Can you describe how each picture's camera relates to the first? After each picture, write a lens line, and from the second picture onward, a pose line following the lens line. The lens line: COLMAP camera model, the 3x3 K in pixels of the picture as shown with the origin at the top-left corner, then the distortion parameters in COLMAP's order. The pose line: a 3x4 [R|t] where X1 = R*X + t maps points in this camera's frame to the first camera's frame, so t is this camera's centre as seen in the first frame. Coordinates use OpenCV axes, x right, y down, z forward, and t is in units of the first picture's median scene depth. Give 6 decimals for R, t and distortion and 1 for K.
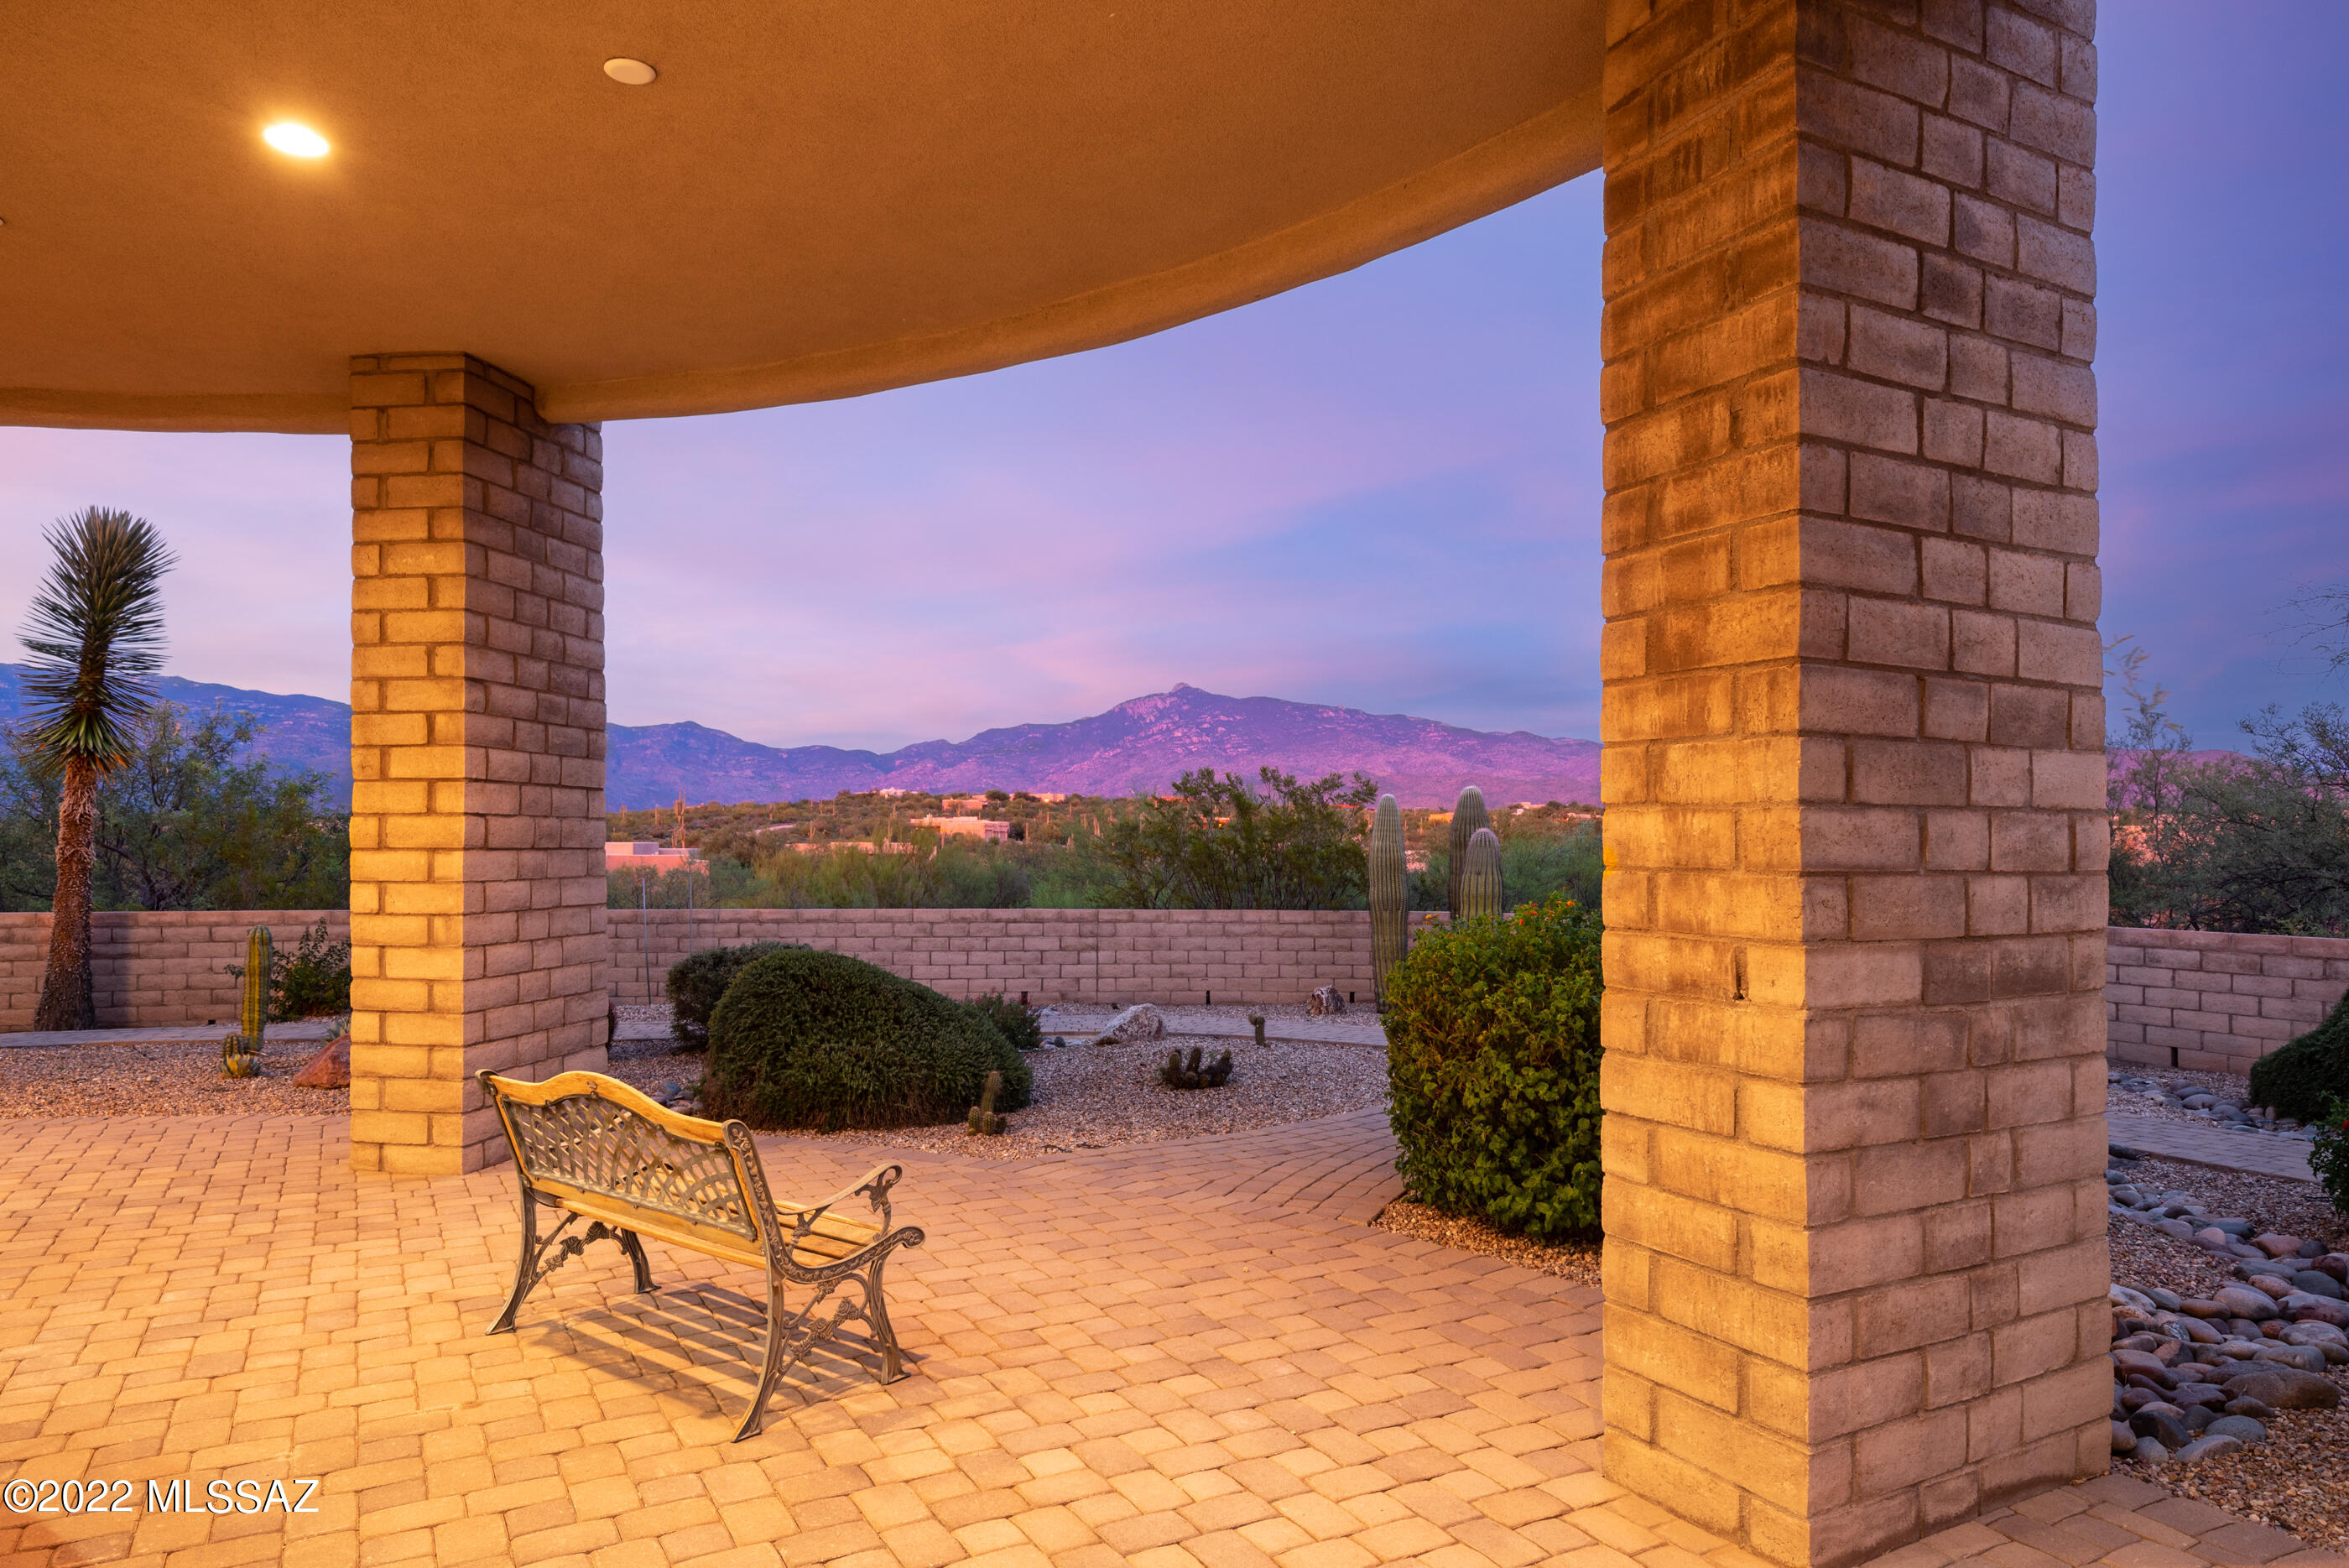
lens RADIAL K [[1472.3, 0, 1161.2], [0, 1472.3, 778.5], [0, 0, 1]] dist [-0.009220, -0.002764]
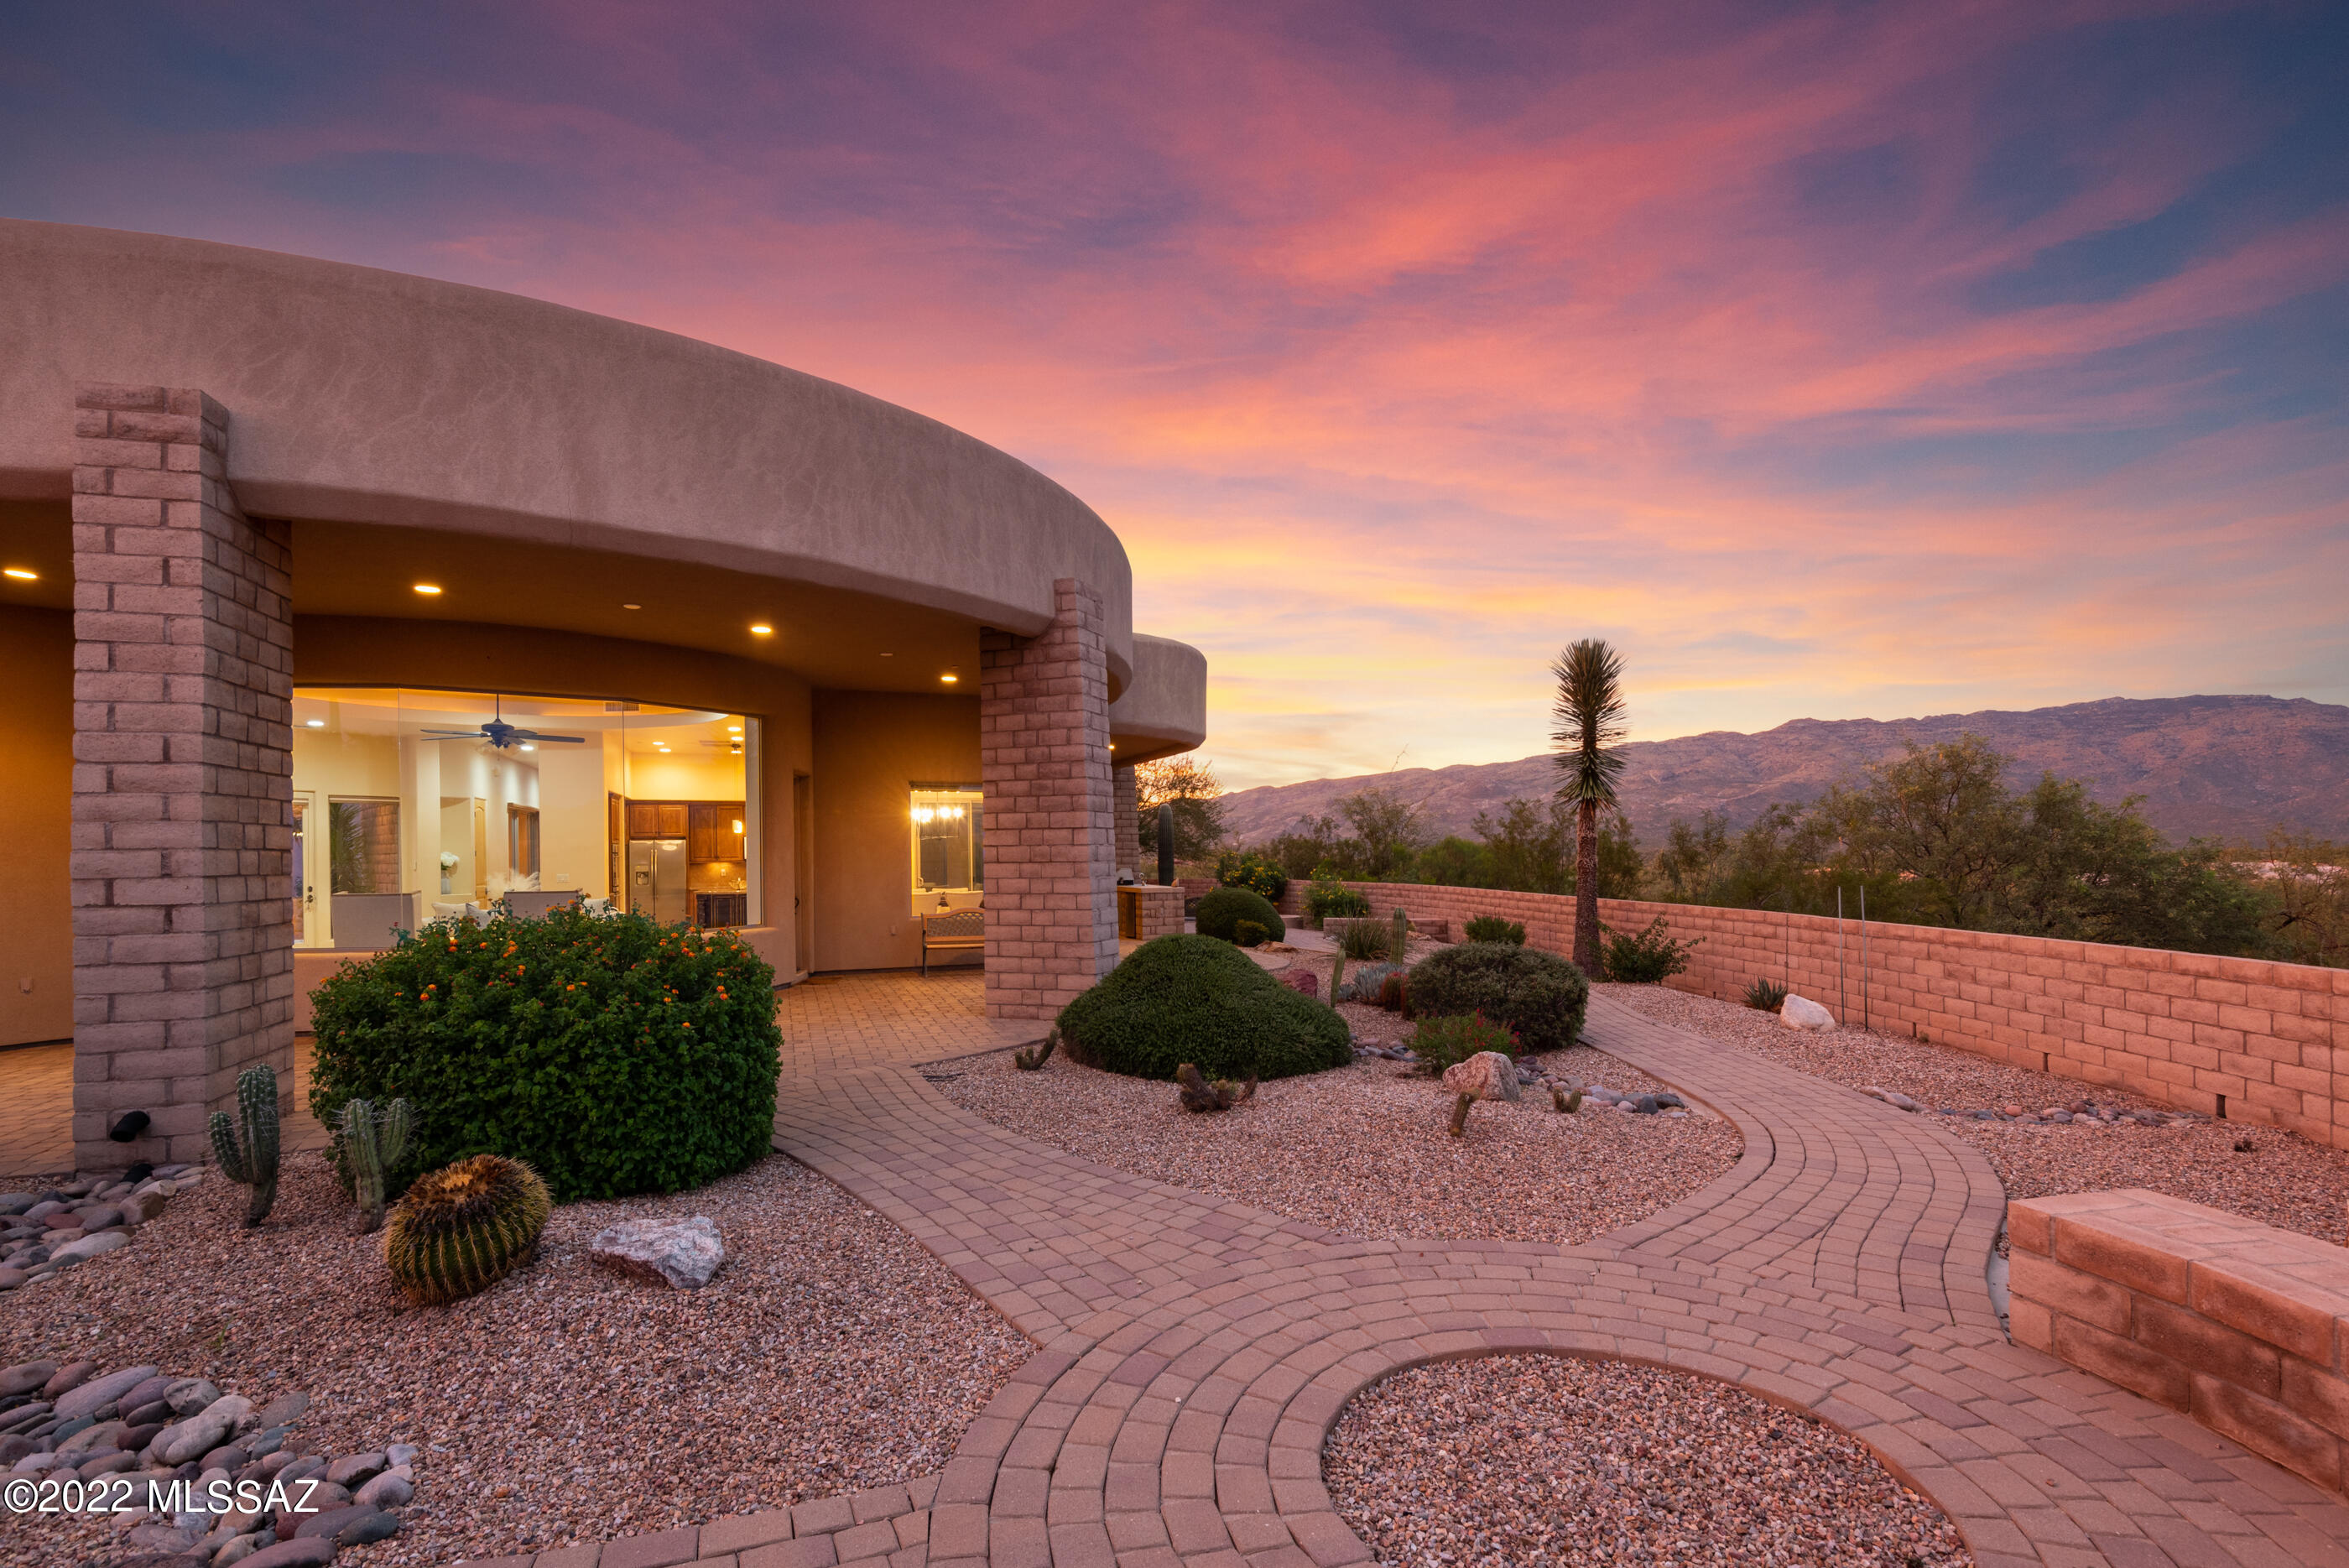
lens RADIAL K [[1131.3, 0, 1172.1], [0, 1131.3, 853.3], [0, 0, 1]] dist [0.014199, -0.001612]
pose [[-0.209897, -0.007096, -0.977698, 0.463308], [0.051079, 0.998529, -0.018213, 0.034146], [0.976388, -0.053762, -0.209225, 0.702815]]
